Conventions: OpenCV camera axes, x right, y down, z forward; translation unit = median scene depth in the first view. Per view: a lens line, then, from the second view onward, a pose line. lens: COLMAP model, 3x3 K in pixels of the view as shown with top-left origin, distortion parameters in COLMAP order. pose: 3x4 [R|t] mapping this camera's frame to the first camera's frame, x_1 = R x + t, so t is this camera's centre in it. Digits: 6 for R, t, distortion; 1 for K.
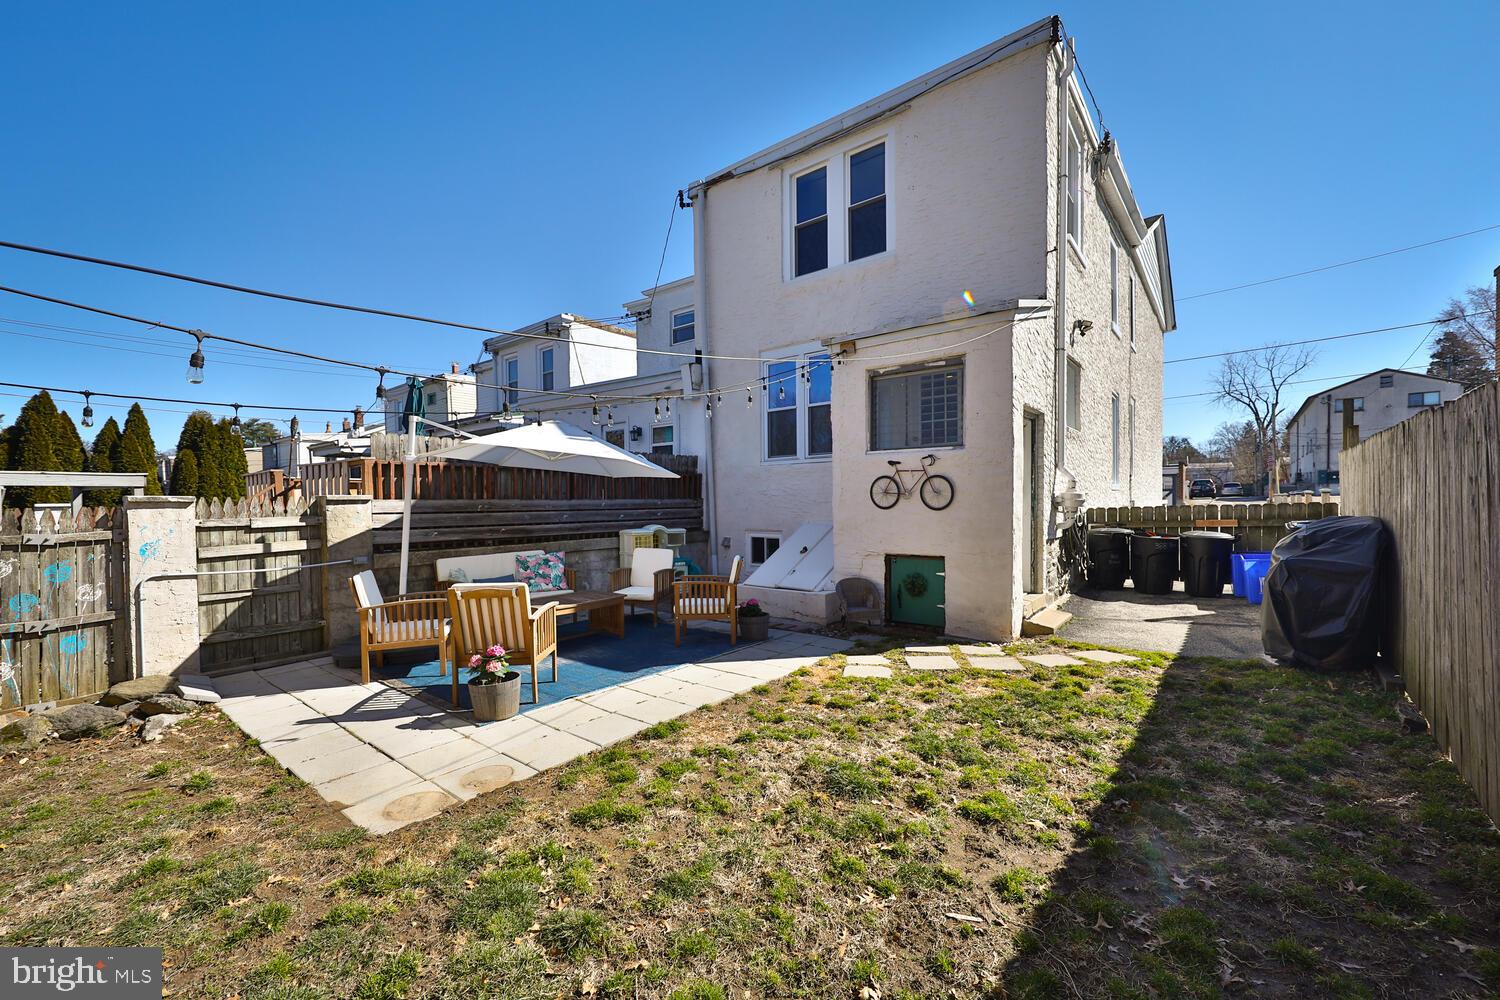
lens RADIAL K [[604.8, 0, 770.6], [0, 604.8, 501.6], [0, 0, 1]] dist [0.000869, -0.000099]
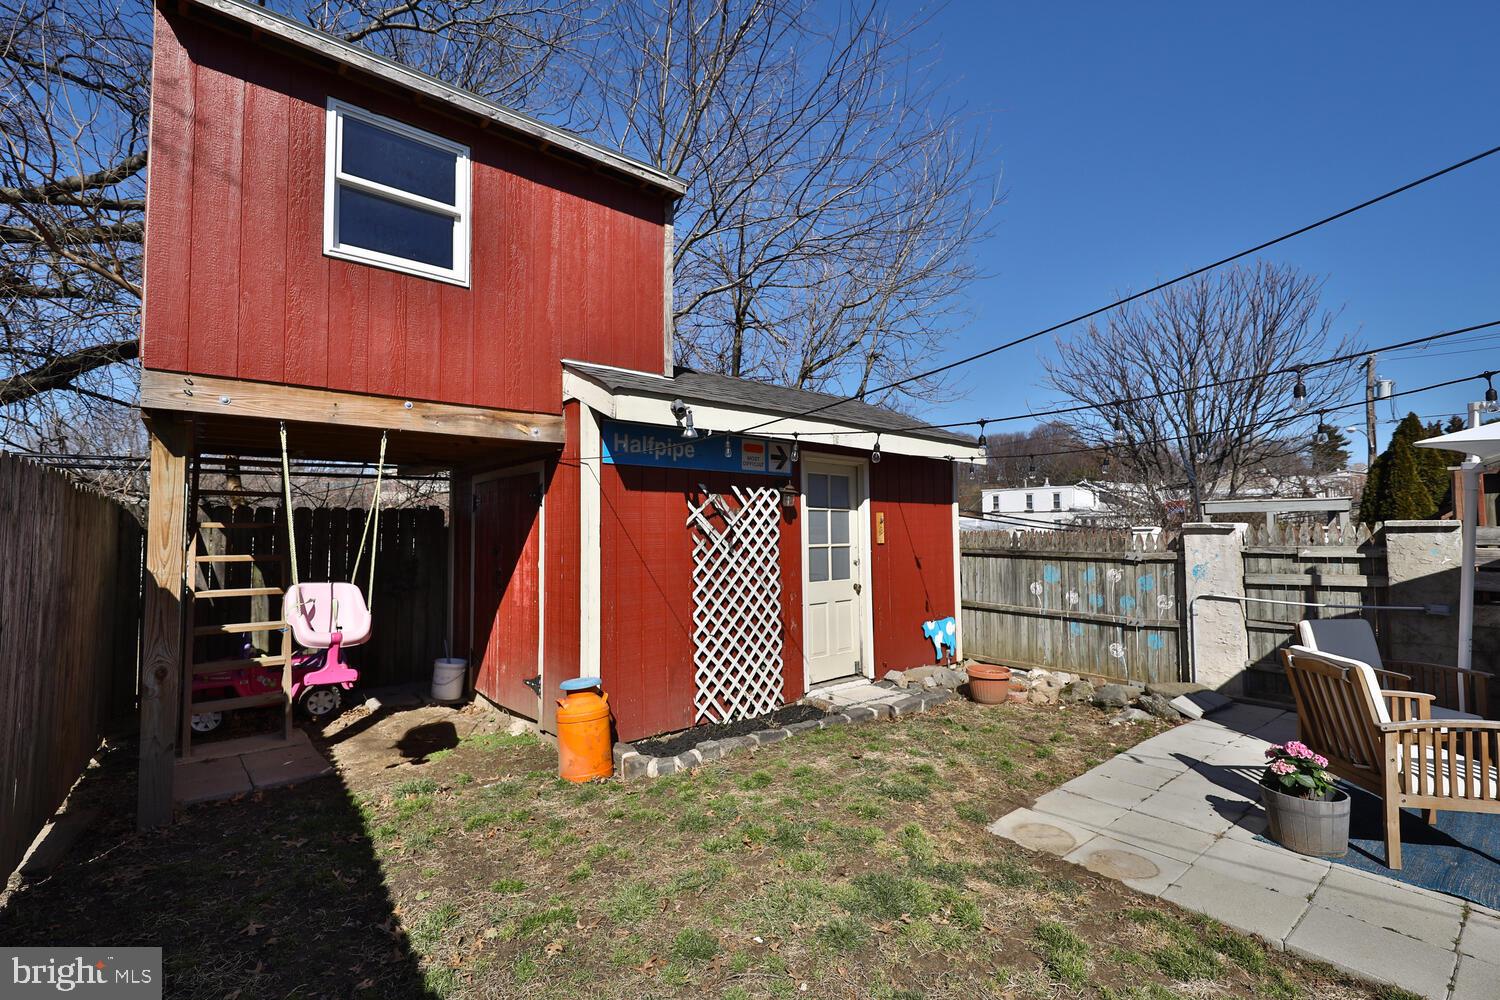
lens RADIAL K [[658.2, 0, 733.0], [0, 658.2, 496.7], [0, 0, 1]] dist [0.003606, -0.000331]
pose [[-0.244124, -0.036398, -0.969061, 0.364161], [0.003025, 0.999262, -0.038294, -0.013297], [0.969739, -0.012279, -0.243834, 0.450599]]
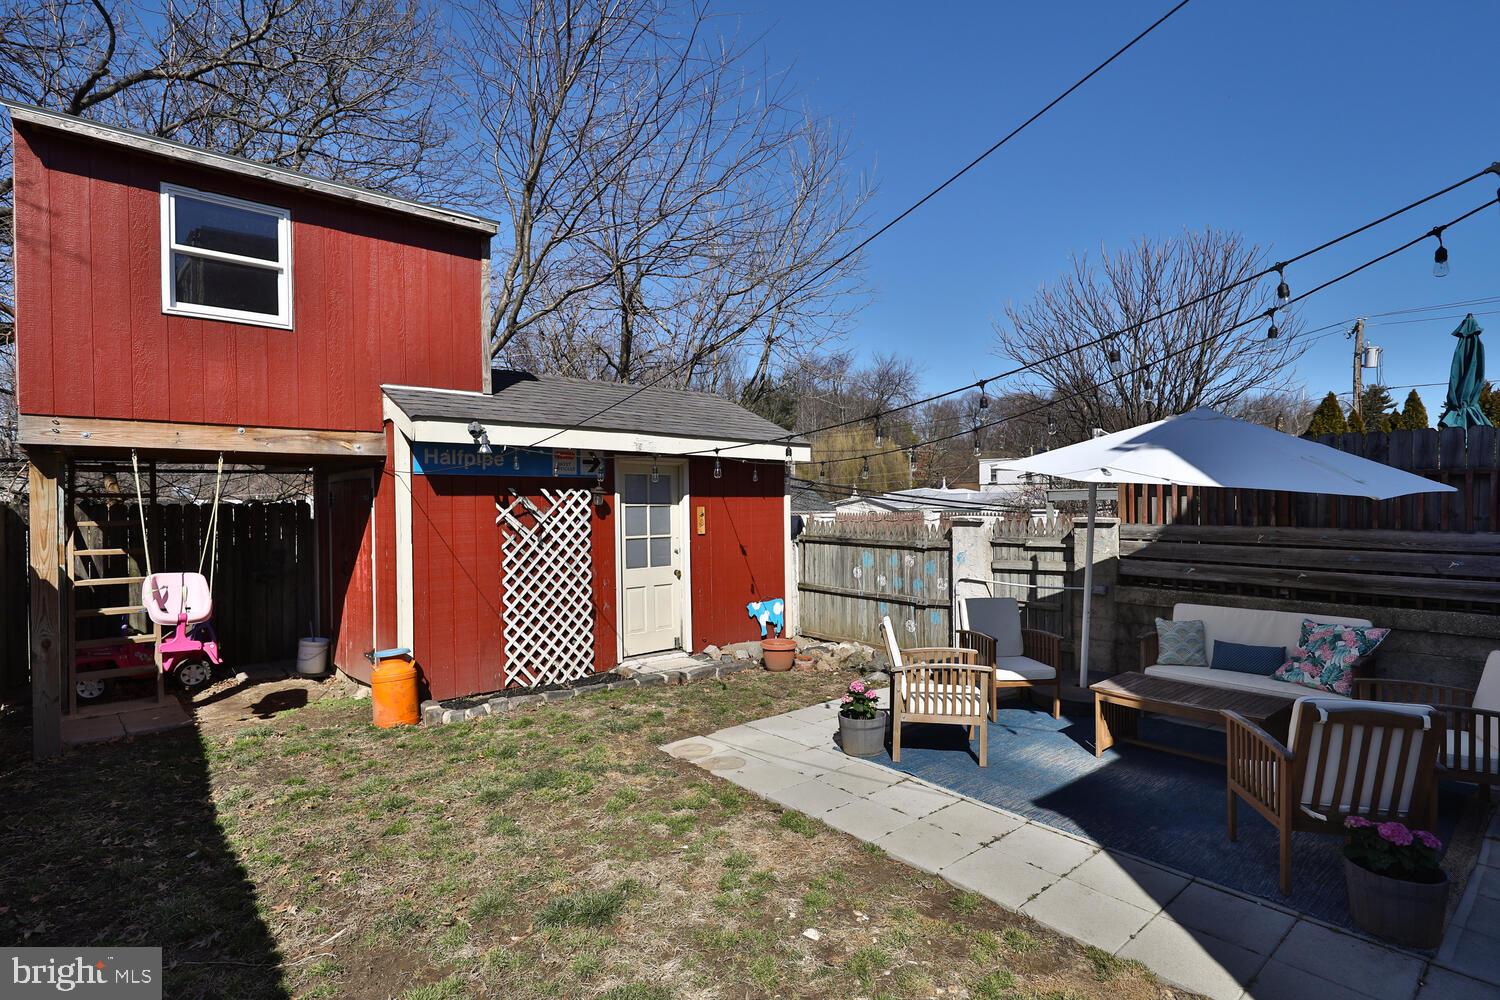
lens RADIAL K [[757.2, 0, 751.2], [0, 757.2, 506.7], [0, 0, 1]] dist [0.001834, -0.001485]
pose [[-0.212718, 0.020334, -0.976902, 0.651754], [0.004816, 0.999793, 0.019762, -0.063477], [0.977102, -0.000501, -0.212772, 0.883500]]
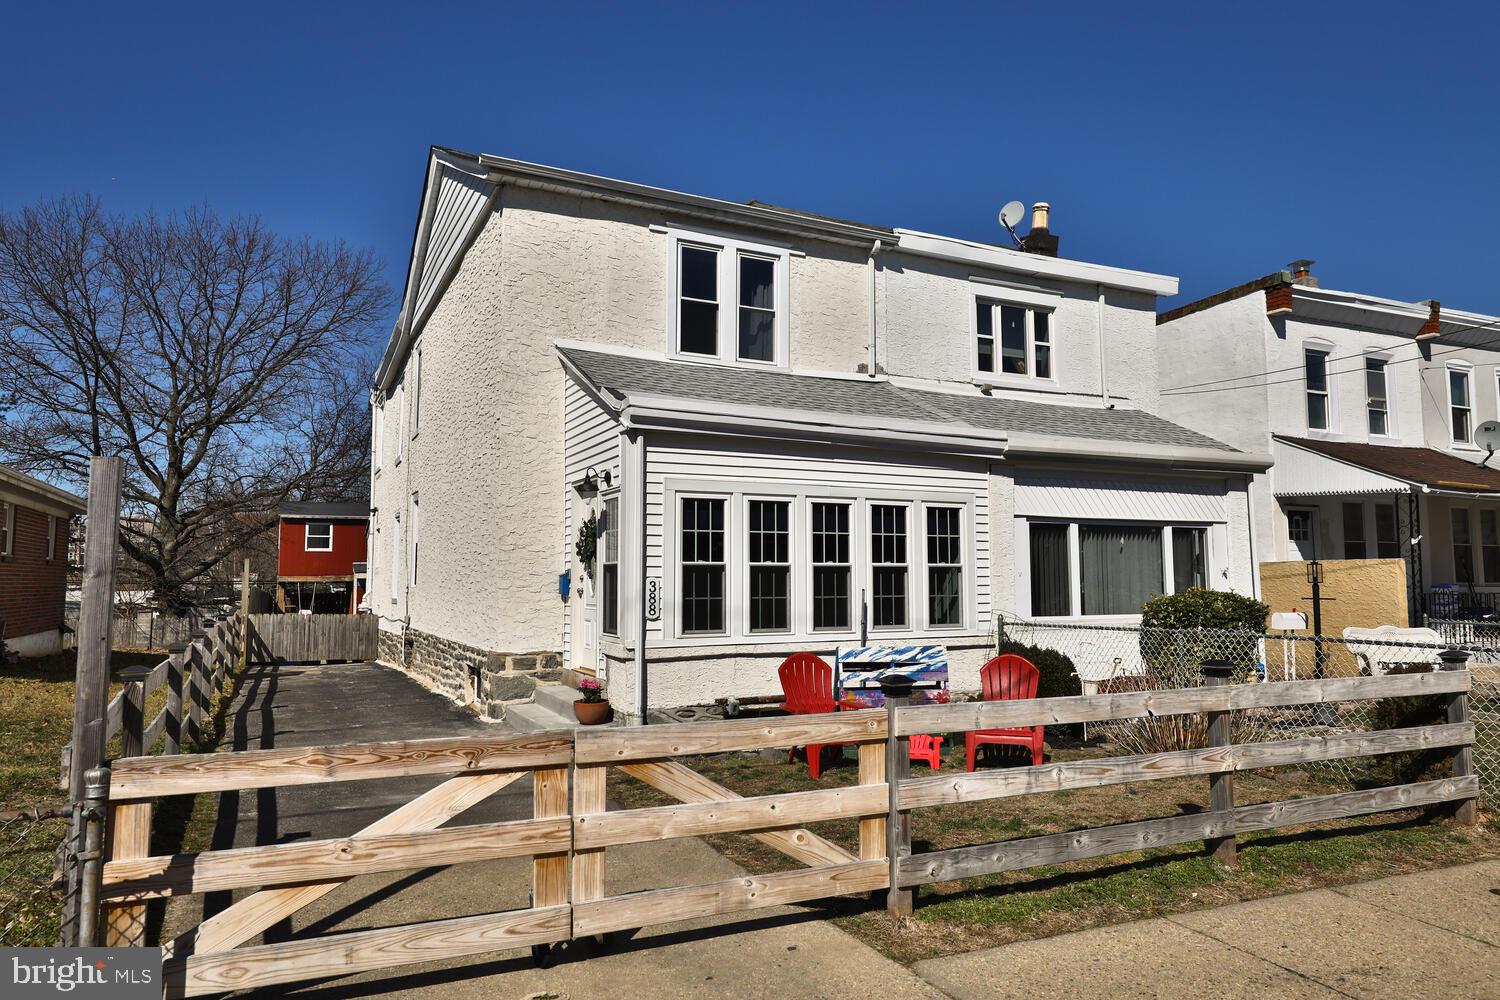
lens RADIAL K [[998.1, 0, 734.3], [0, 998.1, 489.3], [0, 0, 1]] dist [0.003695, -0.000699]
pose [[-0.469137, -0.071516, -0.880225, 4.287418], [0.003937, 0.996536, -0.083064, -0.178862], [0.883117, -0.042434, -0.467230, 5.447570]]
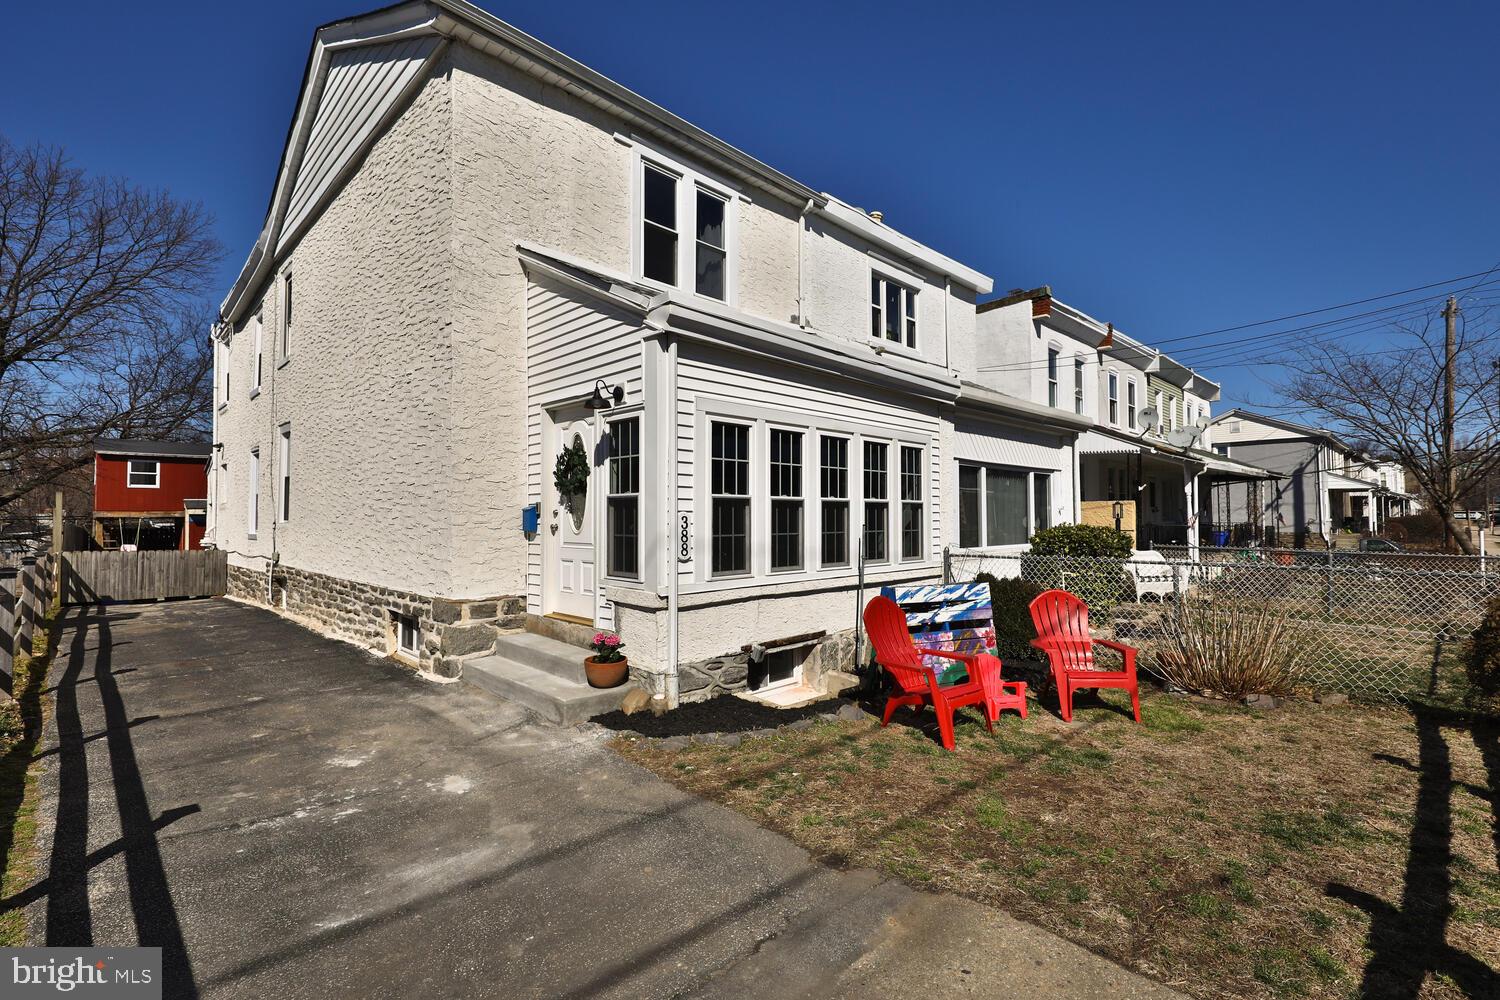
lens RADIAL K [[687.4, 0, 749.9], [0, 687.4, 496.3], [0, 0, 1]] dist [0.011327, -0.007792]
pose [[-0.148165, -0.021285, -0.988734, 3.768258], [-0.000146, 0.999769, -0.021500, -0.171439], [0.988963, -0.003042, -0.148133, 4.692776]]
